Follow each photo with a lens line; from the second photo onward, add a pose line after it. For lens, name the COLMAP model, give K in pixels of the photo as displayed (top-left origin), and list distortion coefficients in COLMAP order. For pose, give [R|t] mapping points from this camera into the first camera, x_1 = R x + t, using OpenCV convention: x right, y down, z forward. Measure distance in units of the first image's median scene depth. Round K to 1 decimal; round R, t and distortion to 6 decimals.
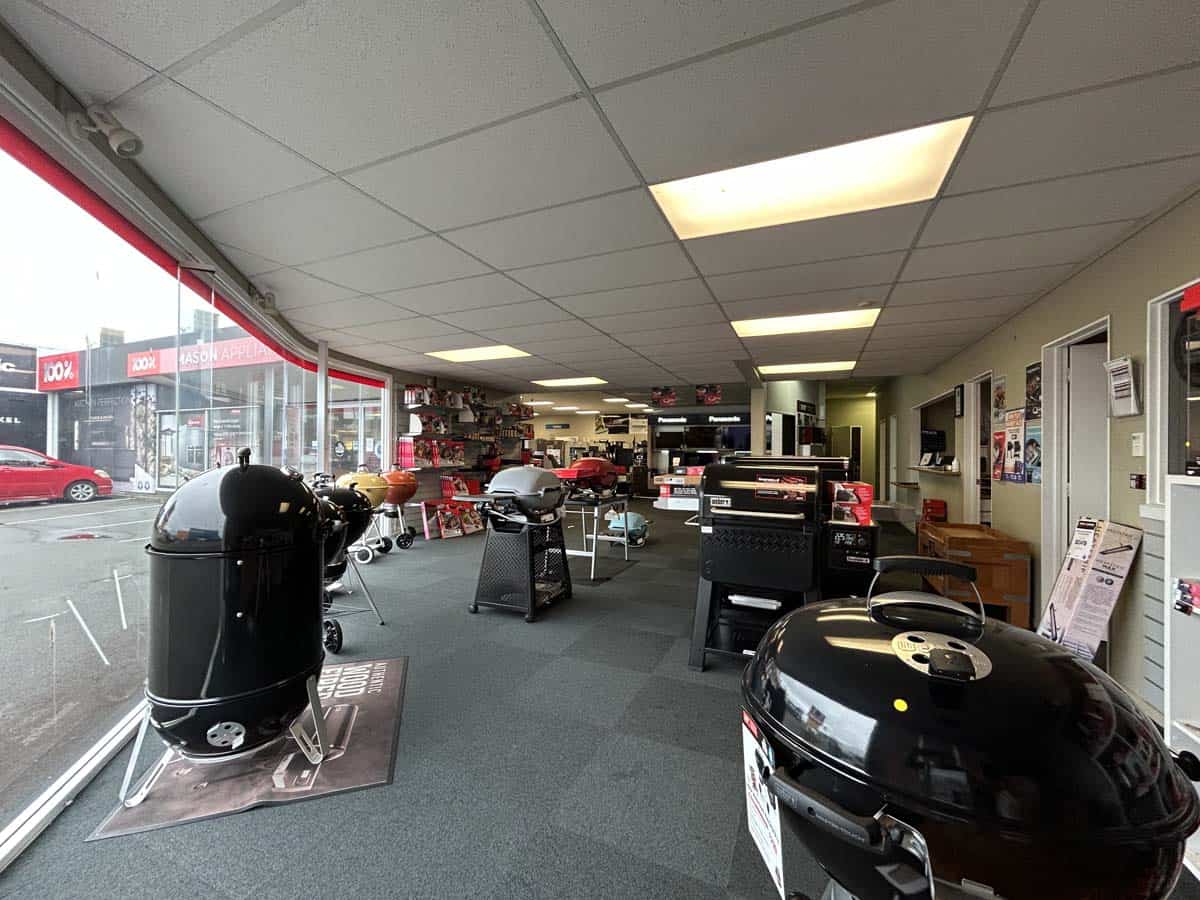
lens RADIAL K [[482.0, 0, 596.9], [0, 482.0, 452.0], [0, 0, 1]] dist [0.003286, 0.000219]
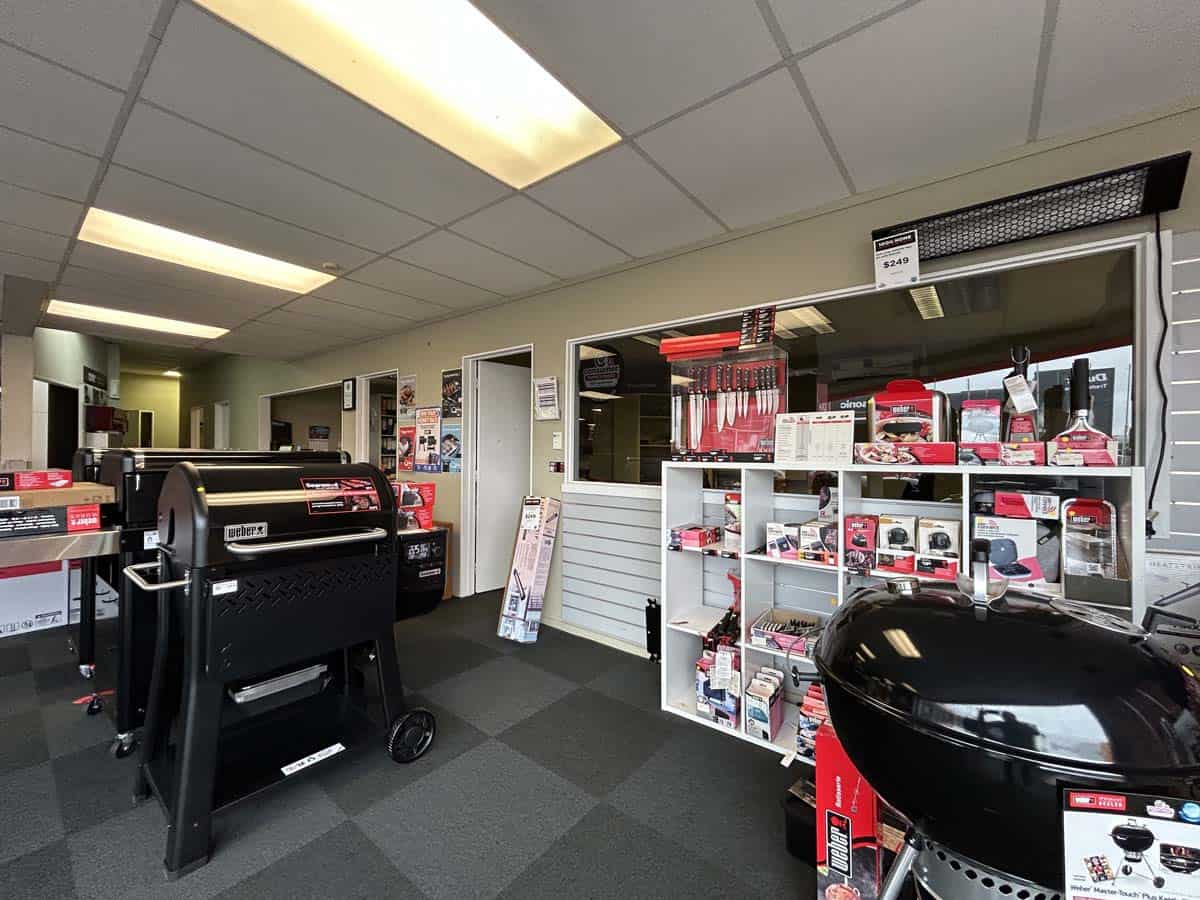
lens RADIAL K [[482.0, 0, 597.6], [0, 482.0, 448.8], [0, 0, 1]] dist [0.003286, 0.000219]
pose [[0.253445, 0.000991, 0.967349, -0.145922], [-0.008189, 0.999966, 0.001121, 0.003893], [-0.967315, -0.008206, 0.253445, 0.382794]]
